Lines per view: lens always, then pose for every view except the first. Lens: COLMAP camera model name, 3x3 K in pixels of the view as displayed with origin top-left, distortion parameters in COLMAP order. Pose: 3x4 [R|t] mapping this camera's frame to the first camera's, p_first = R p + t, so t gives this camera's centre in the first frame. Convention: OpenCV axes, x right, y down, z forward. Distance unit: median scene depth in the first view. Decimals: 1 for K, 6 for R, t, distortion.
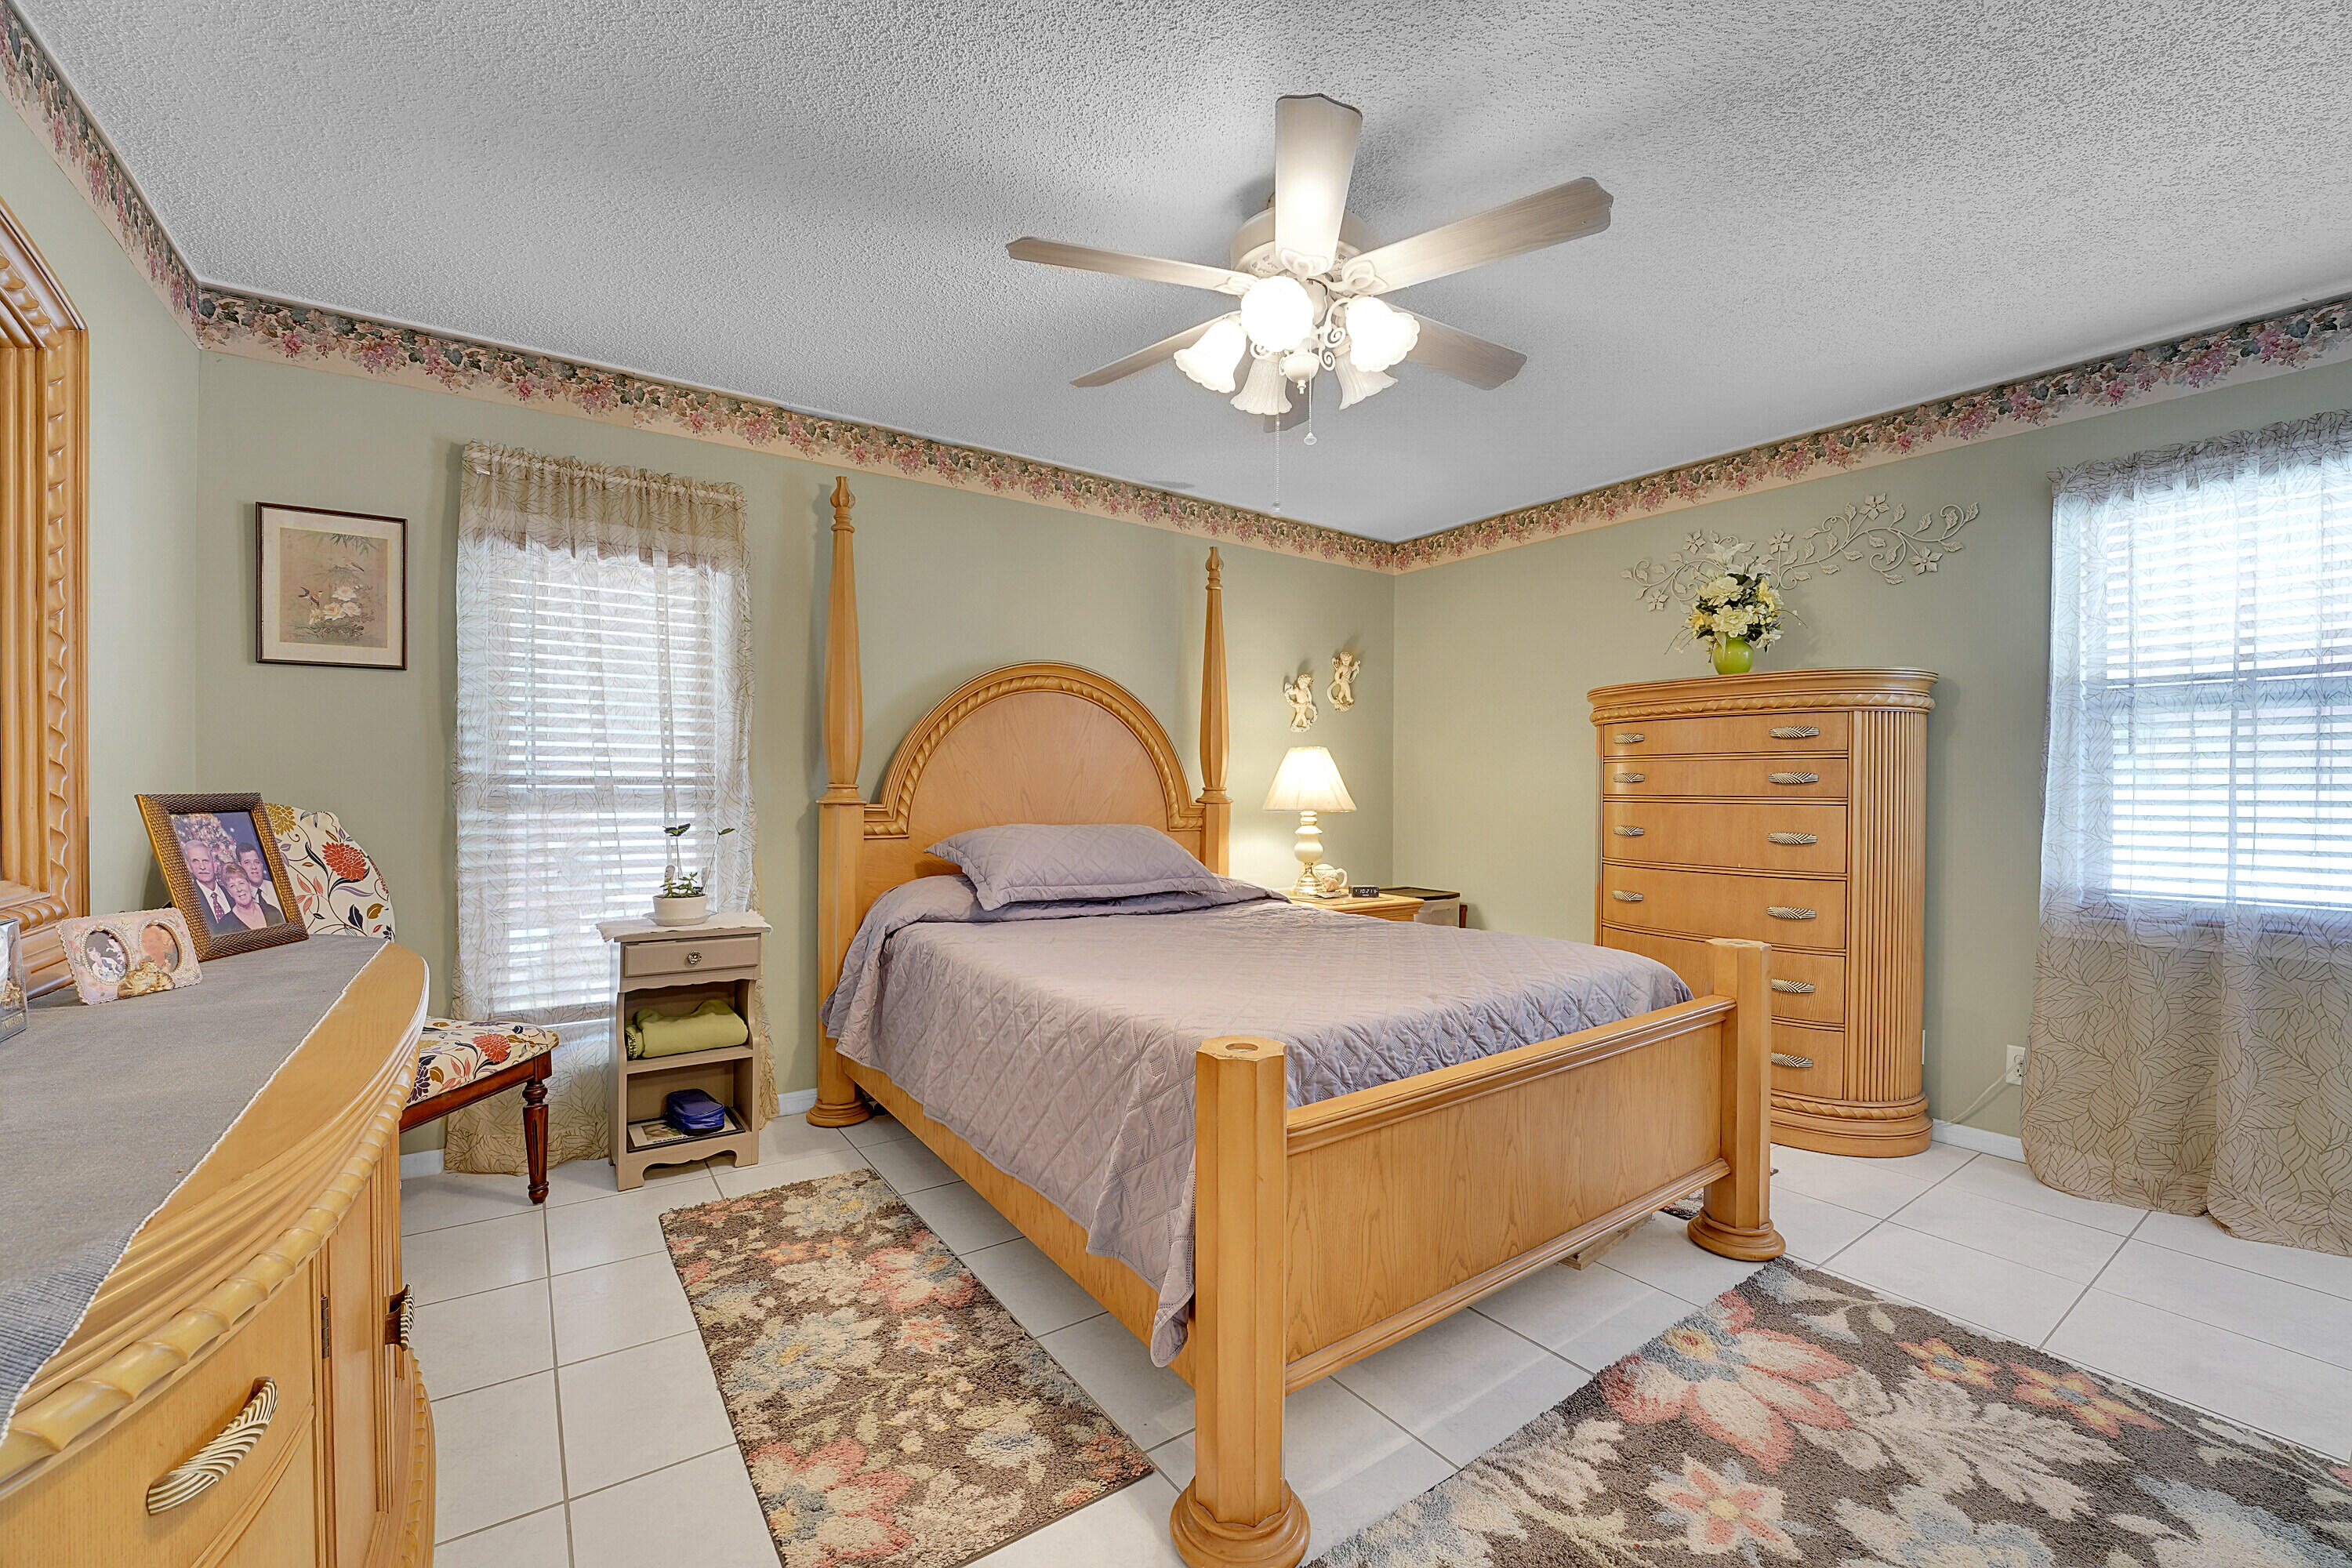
lens RADIAL K [[932.2, 0, 1173.7], [0, 932.2, 801.0], [0, 0, 1]] dist [-0.001800, 0.000217]
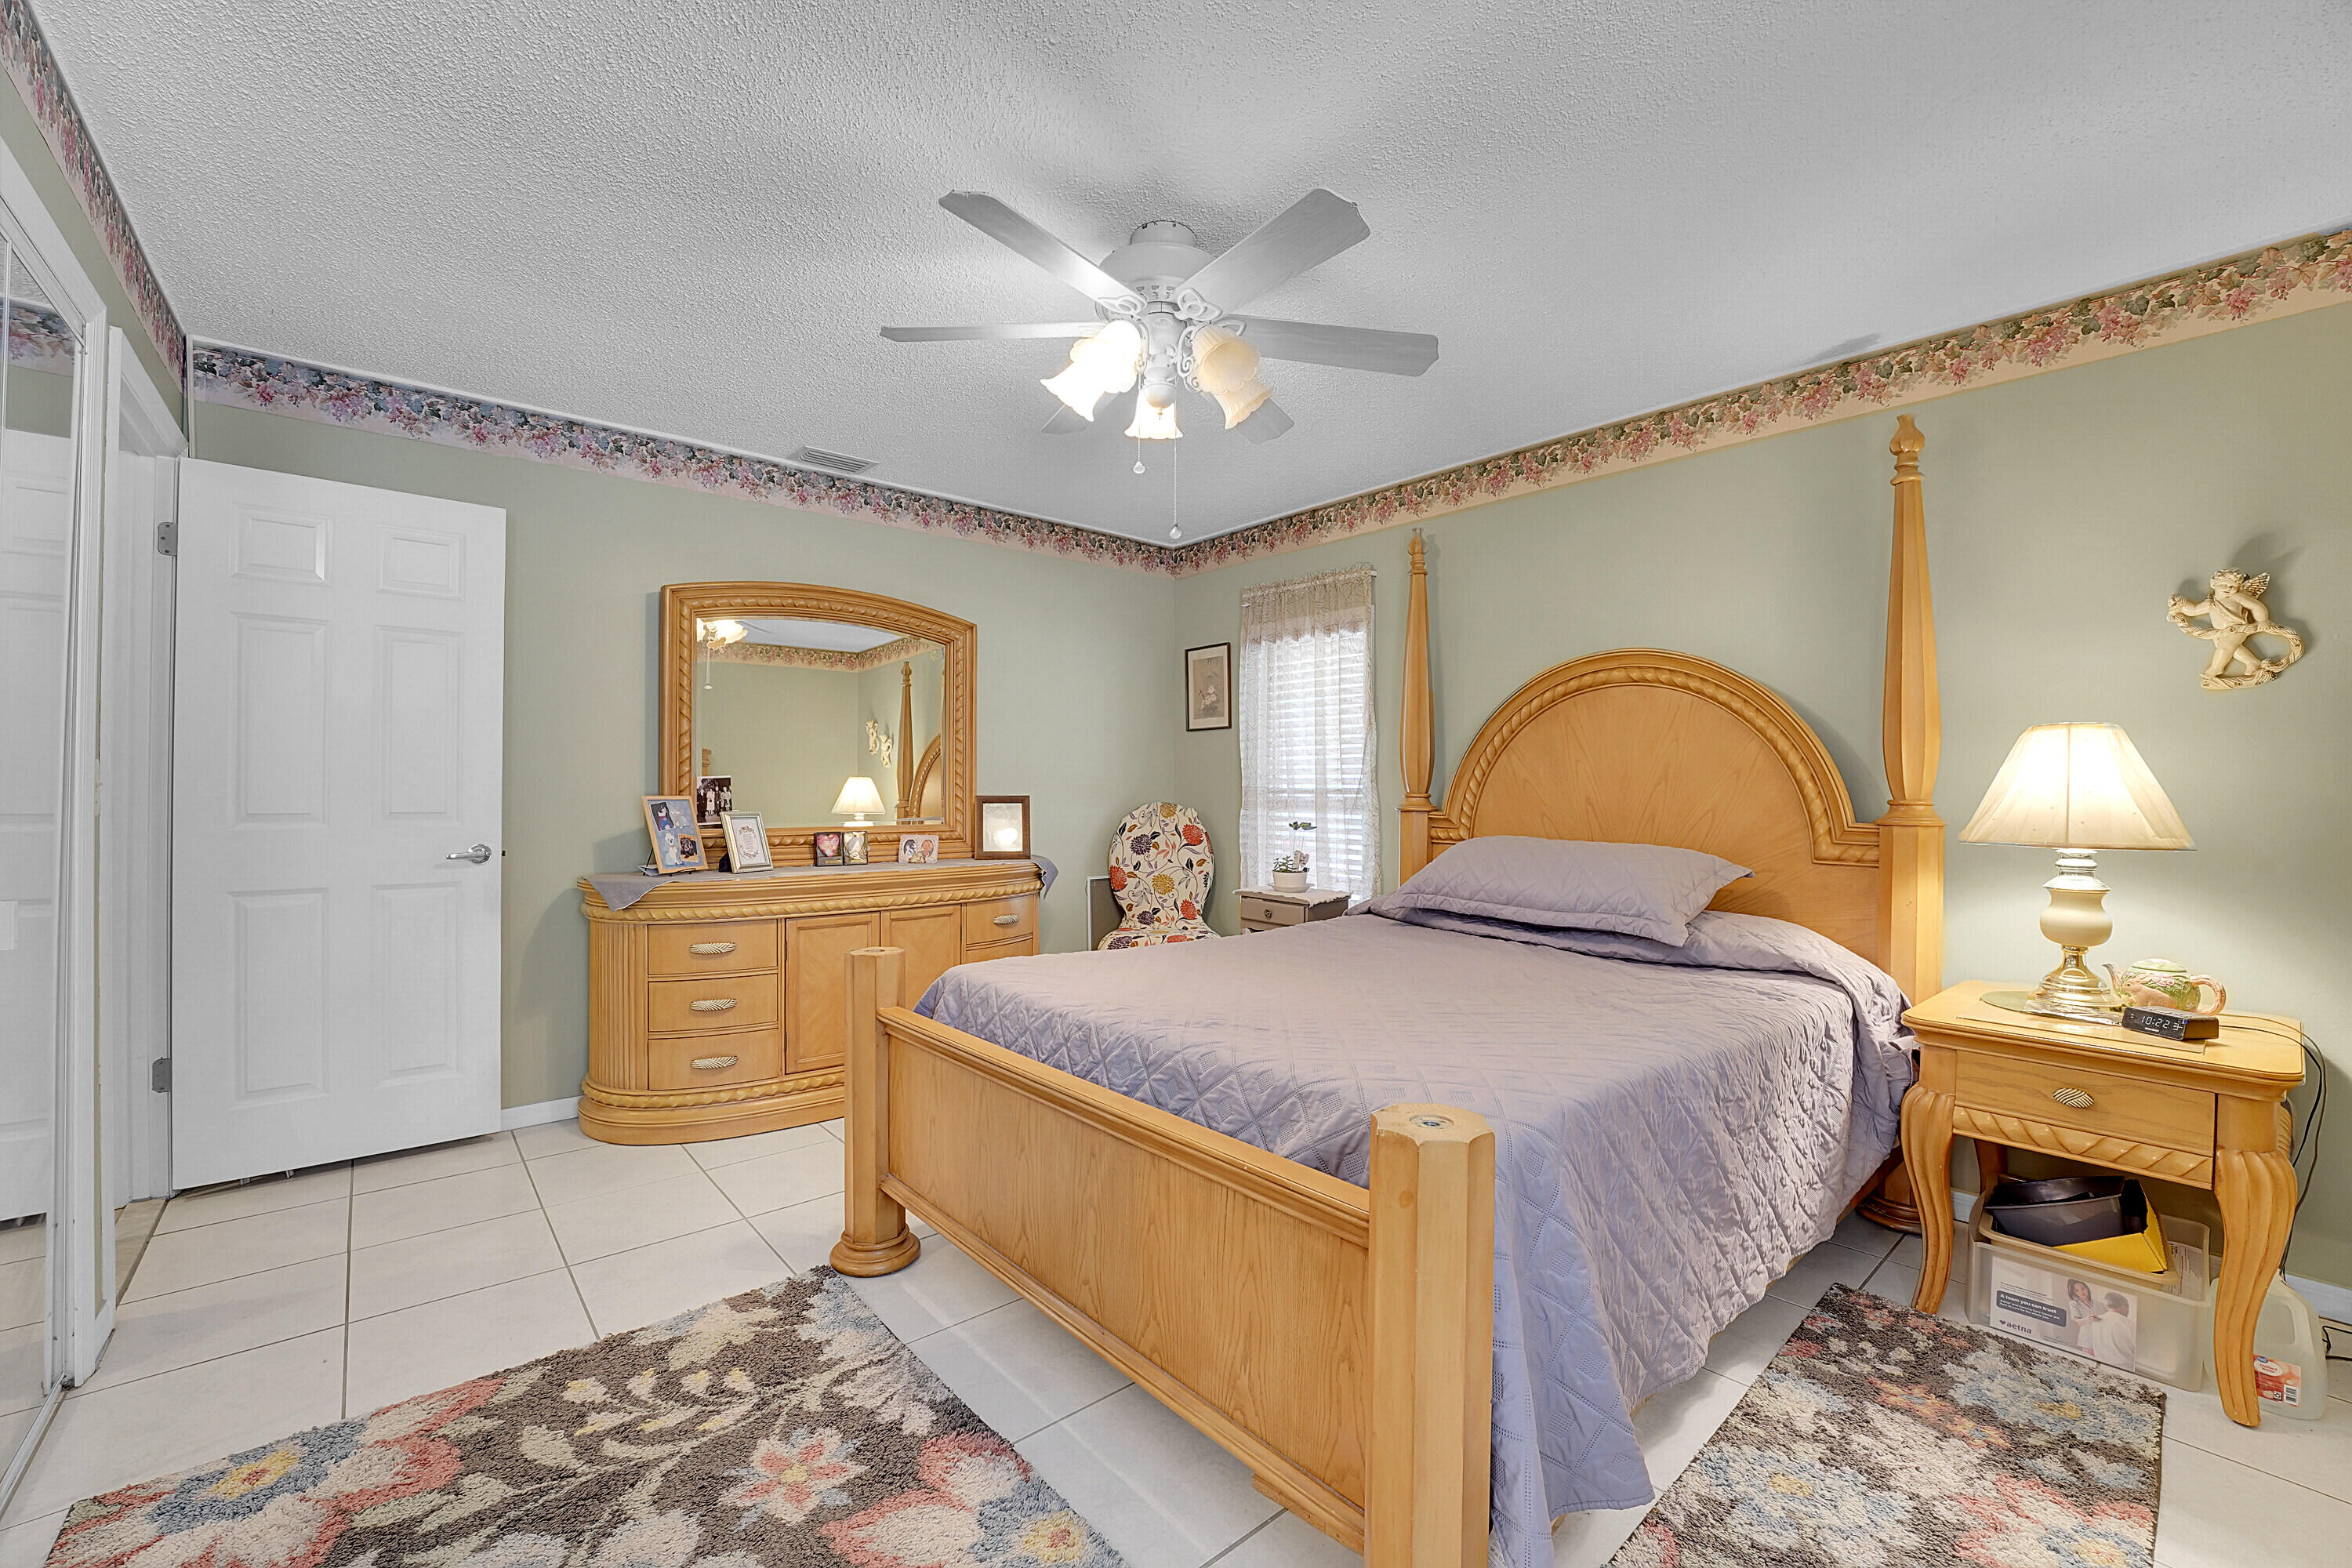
lens RADIAL K [[953.3, 0, 1180.1], [0, 953.3, 789.6], [0, 0, 1]] dist [-0.029981, 0.003391]
pose [[0.106505, -0.019851, -0.994114, 0.860250], [-0.044973, 0.998681, -0.024760, 0.020594], [0.993295, 0.047345, 0.105472, 0.666016]]
